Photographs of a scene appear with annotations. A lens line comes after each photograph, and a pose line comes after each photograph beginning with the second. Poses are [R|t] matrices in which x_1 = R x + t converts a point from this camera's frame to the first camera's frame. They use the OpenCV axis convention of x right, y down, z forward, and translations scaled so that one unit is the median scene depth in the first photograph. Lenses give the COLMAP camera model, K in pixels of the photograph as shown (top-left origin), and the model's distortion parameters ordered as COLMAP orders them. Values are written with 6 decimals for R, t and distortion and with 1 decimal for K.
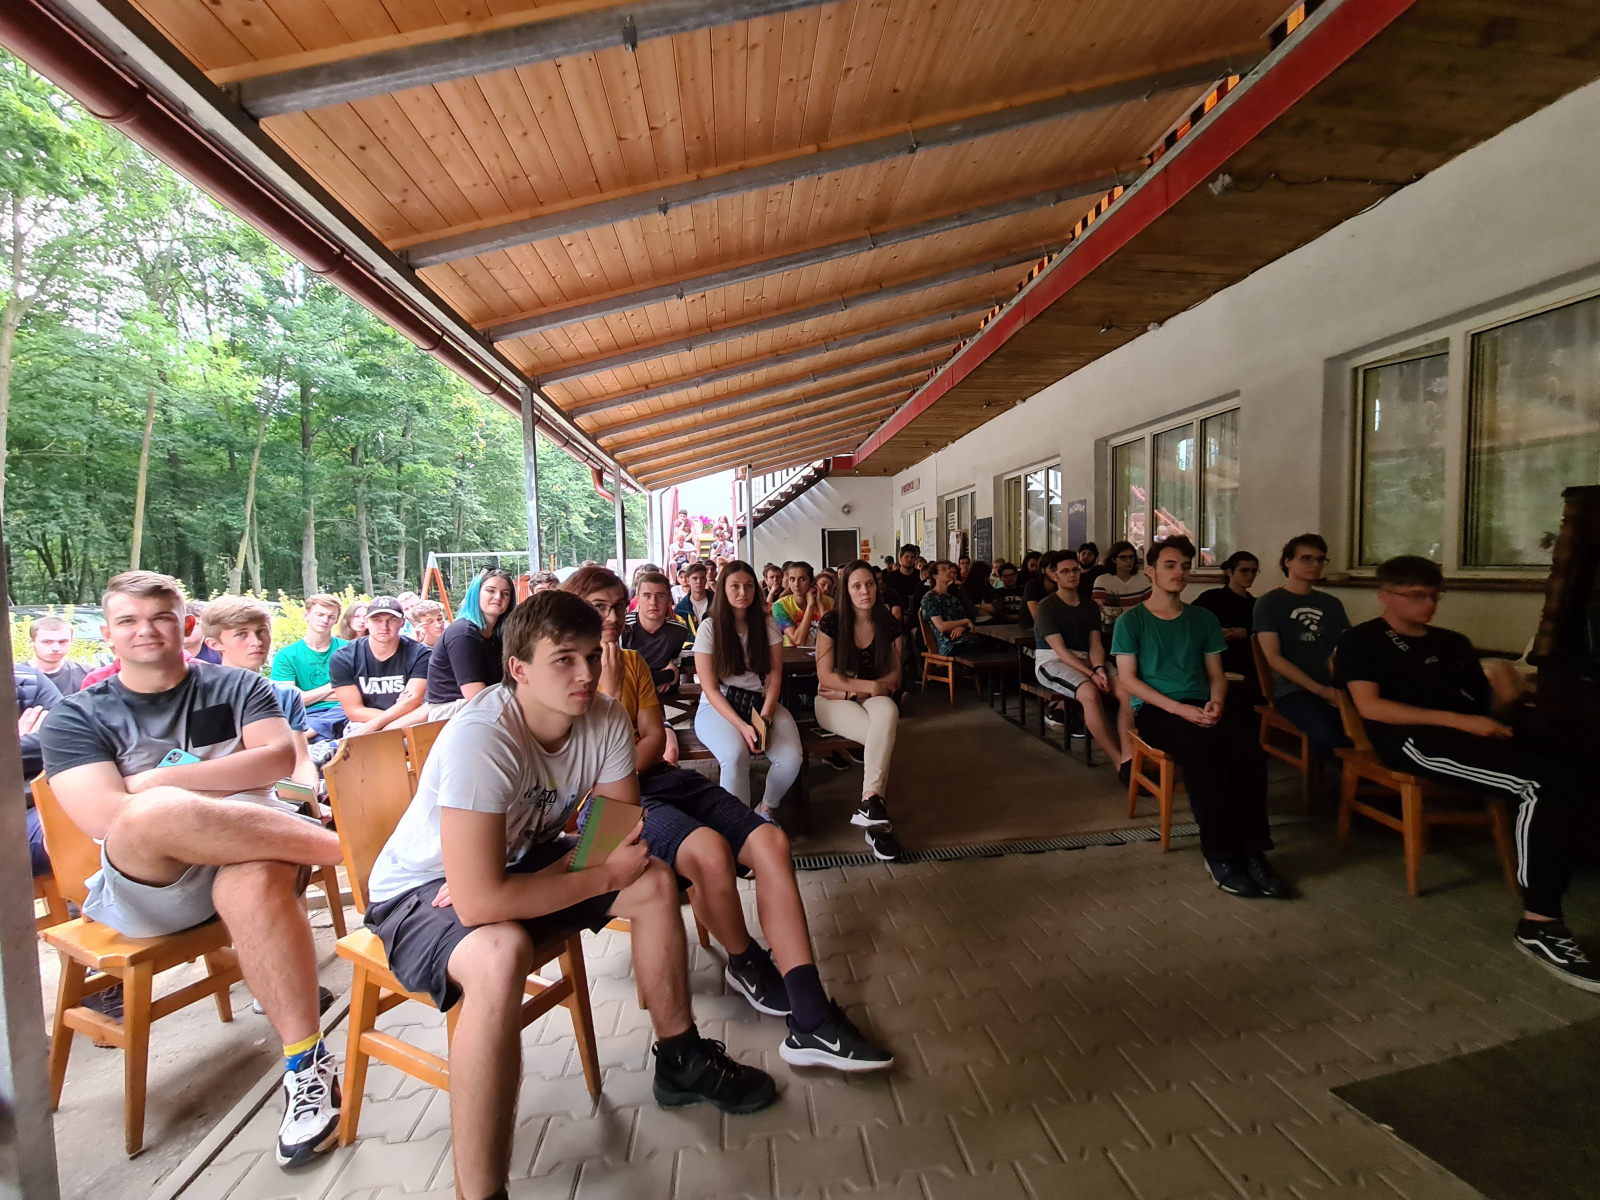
lens RADIAL K [[646.7, 0, 801.2], [0, 646.7, 608.2], [0, 0, 1]] dist [-0.017848, 0.000617]
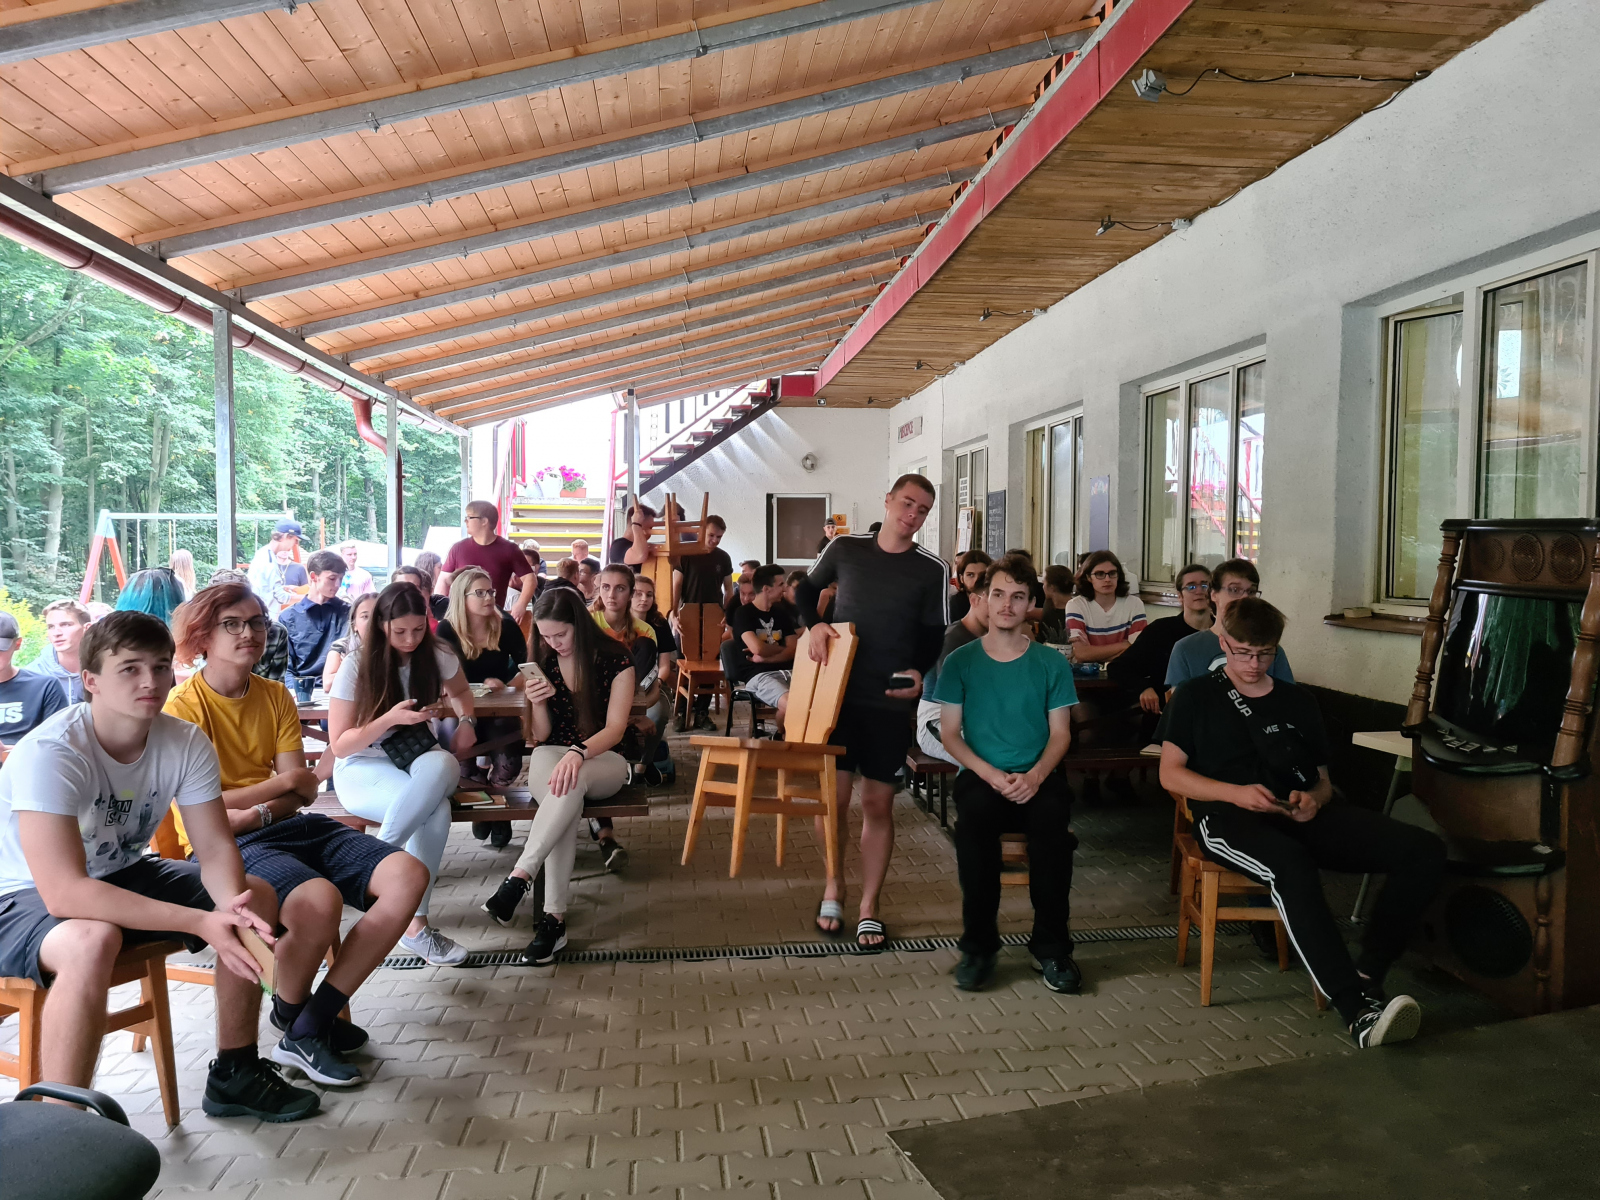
lens RADIAL K [[1196.2, 0, 803.4], [0, 1196.2, 601.6], [0, 0, 1]] dist [0.020326, -0.028652]
pose [[0.999584, 0.028836, -0.000857, 0.147077], [-0.028846, 0.999445, -0.016635, -0.013819], [0.000377, 0.016653, 0.999861, -0.204666]]
